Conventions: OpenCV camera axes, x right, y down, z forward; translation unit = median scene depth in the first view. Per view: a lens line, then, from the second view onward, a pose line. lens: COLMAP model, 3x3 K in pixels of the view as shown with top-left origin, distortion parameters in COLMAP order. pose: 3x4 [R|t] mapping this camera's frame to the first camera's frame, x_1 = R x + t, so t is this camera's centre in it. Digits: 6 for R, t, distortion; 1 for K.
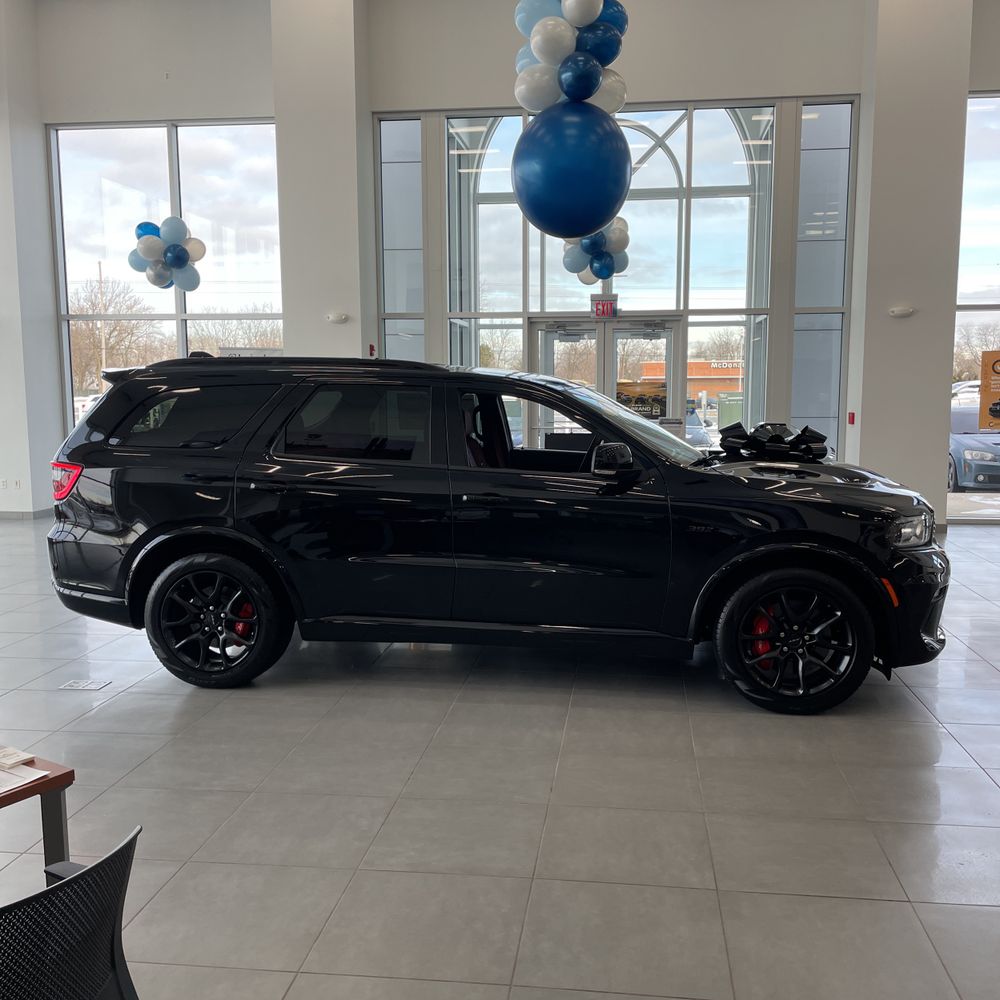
lens RADIAL K [[1013.3, 0, 503.7], [0, 1013.3, 506.2], [0, 0, 1]] dist [0.030532, 0.000000]
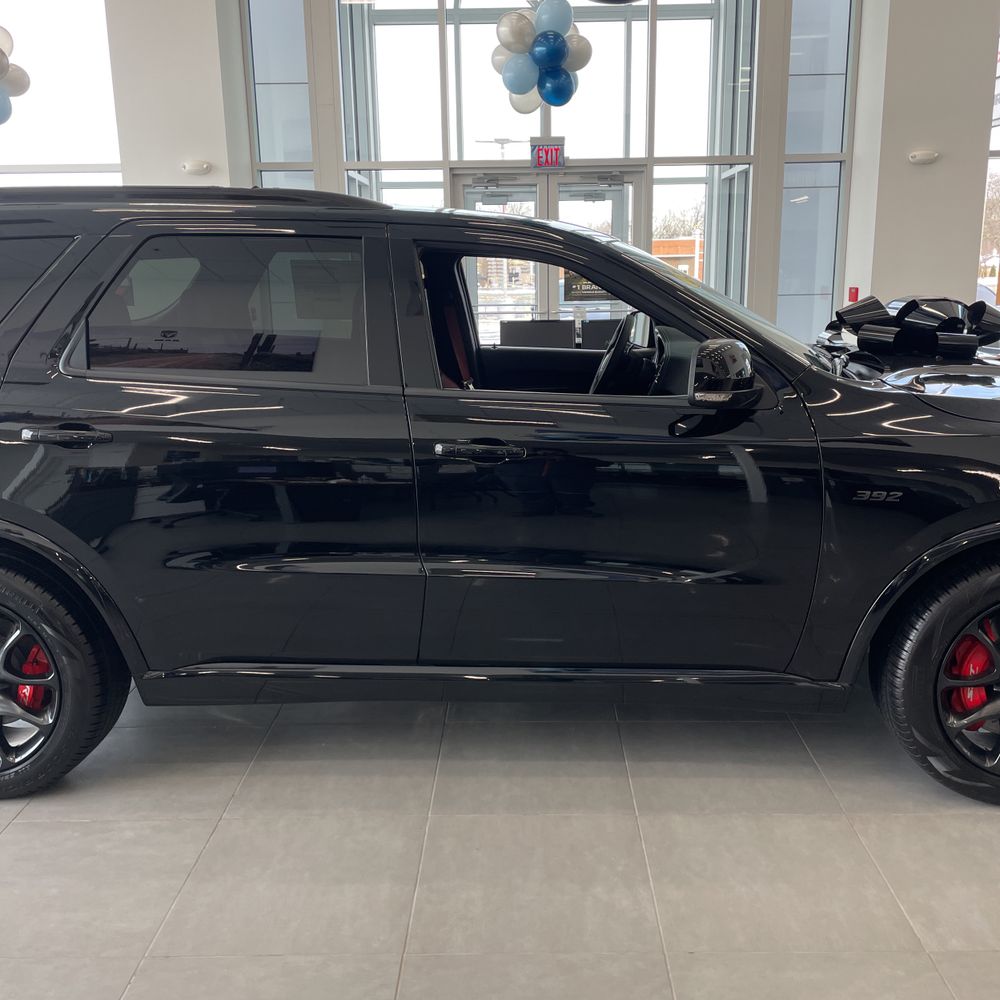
lens RADIAL K [[1013.3, 0, 508.4], [0, 1013.3, 502.0], [0, 0, 1]] dist [0.030532, 0.000000]
pose [[0.993154, -0.036798, 0.110862, -0.058680], [0.024665, 0.993747, 0.108894, -0.035317], [-0.114176, -0.105414, 0.987852, 0.434127]]
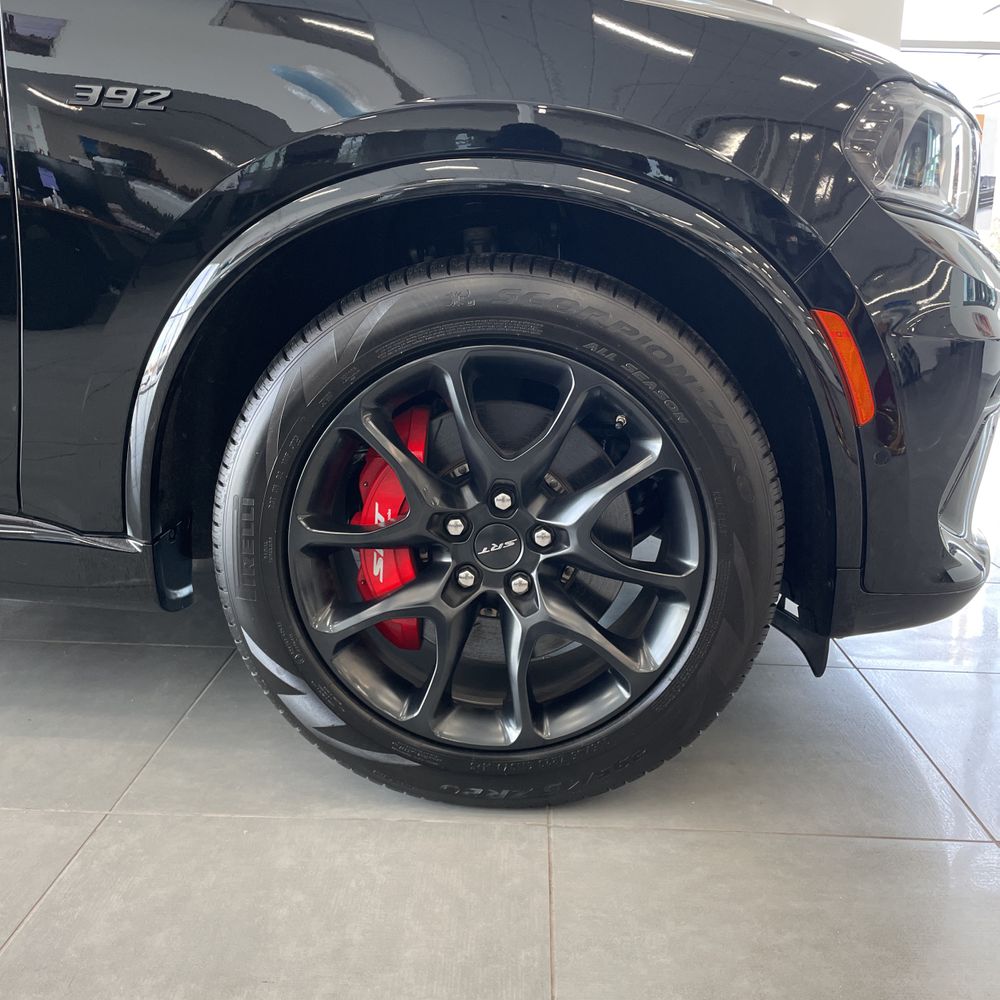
lens RADIAL K [[1013.3, 0, 530.4], [0, 1013.3, 496.3], [0, 0, 1]] dist [0.030532, 0.000000]
pose [[0.992137, 0.005303, 0.125040, 0.236935], [-0.018456, 0.994378, 0.104272, 0.081845], [-0.123784, -0.105760, 0.986657, 0.665676]]
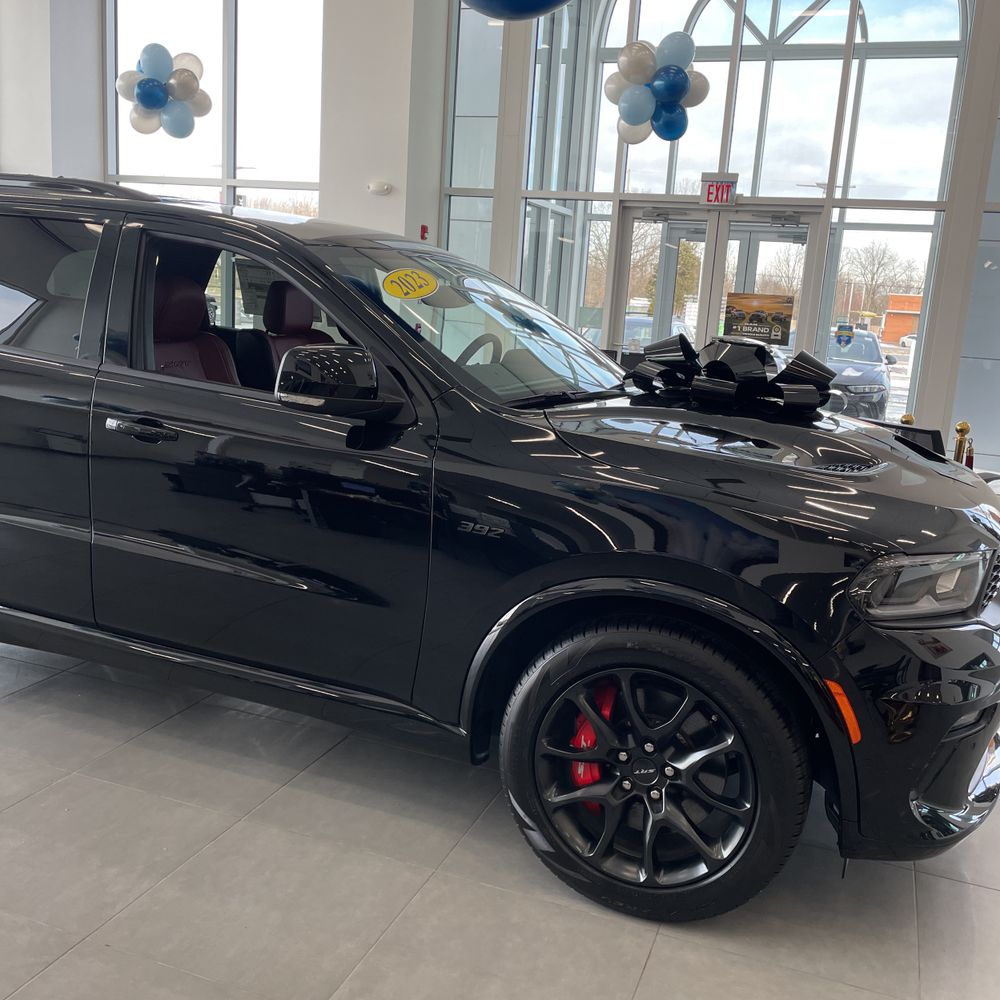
lens RADIAL K [[1013.3, 0, 519.6], [0, 1013.3, 491.0], [0, 0, 1]] dist [0.030532, 0.000000]
pose [[0.973160, 0.106993, -0.203747, 0.284726], [-0.093895, 0.992907, 0.072933, -0.032041], [0.210105, -0.051844, 0.976303, 0.461516]]
